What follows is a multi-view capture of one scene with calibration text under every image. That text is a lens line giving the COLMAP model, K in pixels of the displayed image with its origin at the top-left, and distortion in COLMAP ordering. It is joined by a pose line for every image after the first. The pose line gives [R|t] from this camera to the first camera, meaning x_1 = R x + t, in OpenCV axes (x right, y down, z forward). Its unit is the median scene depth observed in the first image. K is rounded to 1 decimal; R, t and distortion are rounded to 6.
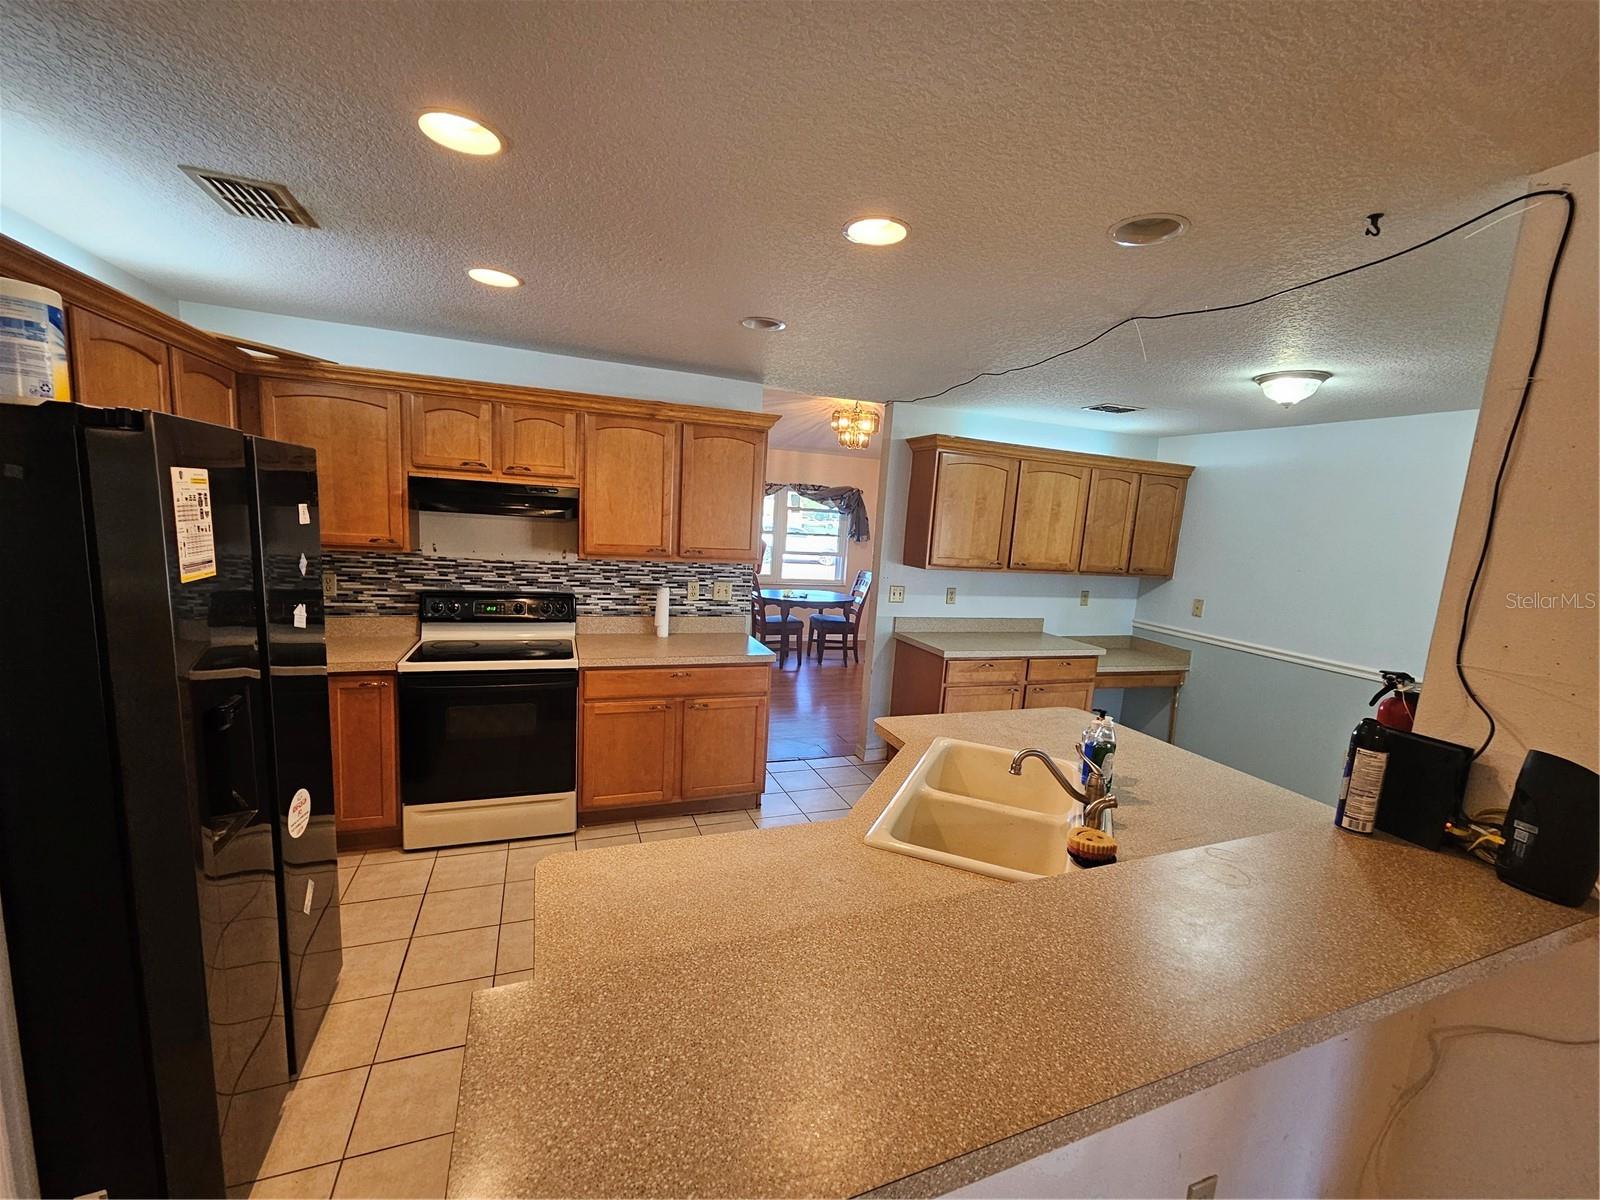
lens RADIAL K [[657.9, 0, 803.6], [0, 657.9, 610.7], [0, 0, 1]] dist [-0.001069, 0.000467]
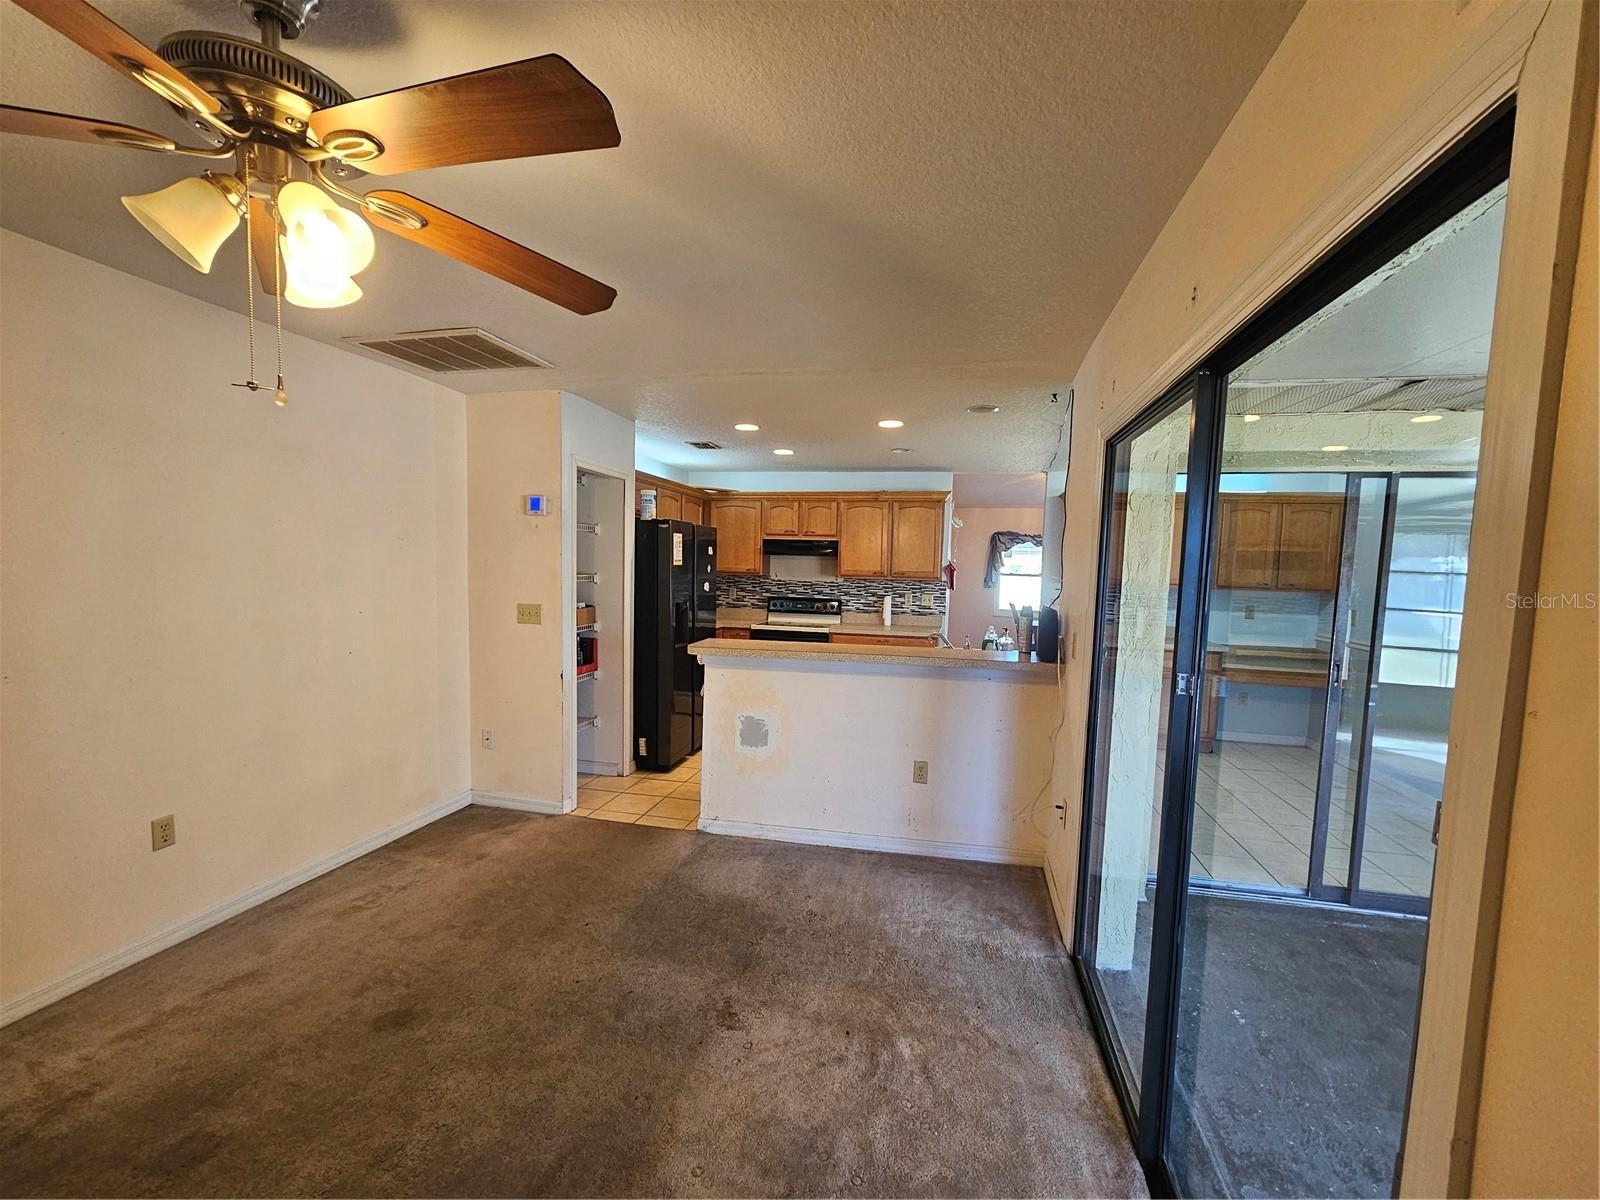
lens RADIAL K [[657.9, 0, 798.8], [0, 657.9, 612.7], [0, 0, 1]] dist [-0.001069, 0.000467]
pose [[0.822757, 0.001889, -0.568391, 0.567267], [-0.058655, 0.994938, -0.081597, 0.160343], [0.565359, 0.100473, 0.818703, -0.523215]]
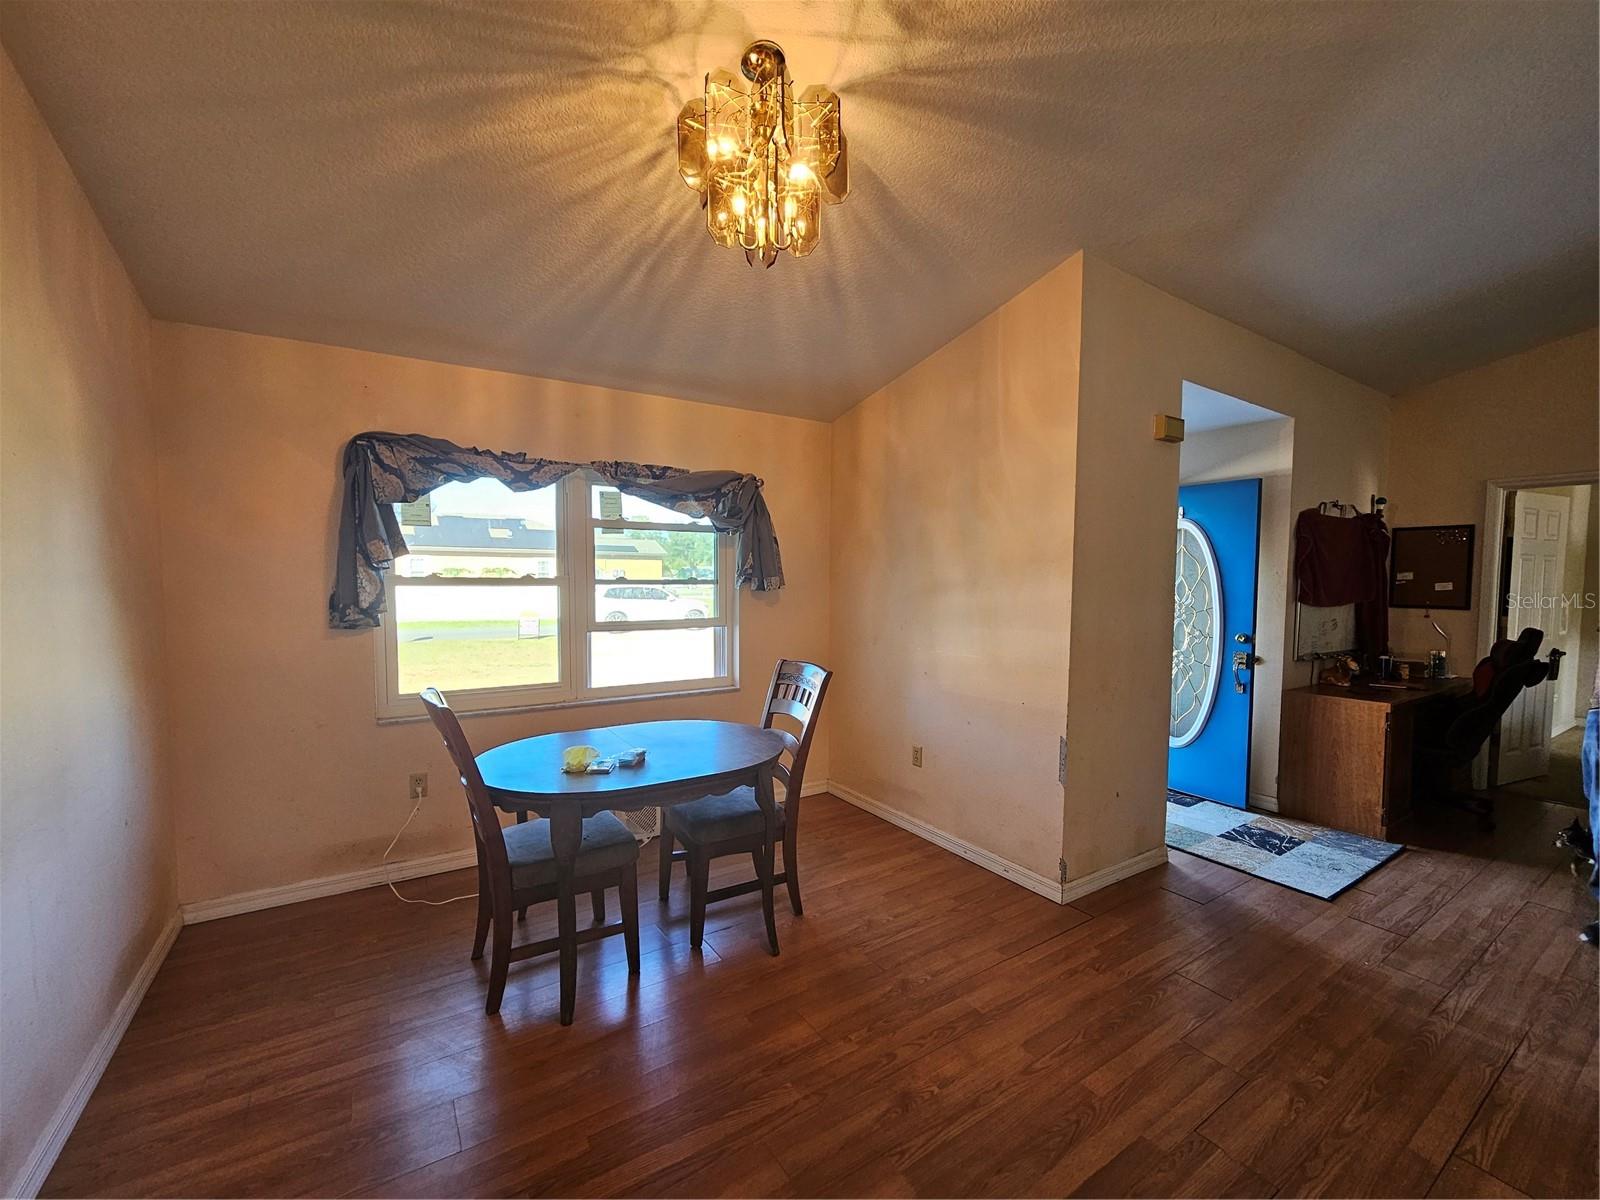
lens RADIAL K [[657.9, 0, 811.2], [0, 657.9, 613.9], [0, 0, 1]] dist [-0.001069, 0.000467]
pose [[0.974927, -0.071116, 0.210856, 0.043501], [0.088719, 0.993212, -0.075220, -0.116001], [-0.204075, 0.092041, 0.974619, 1.233147]]
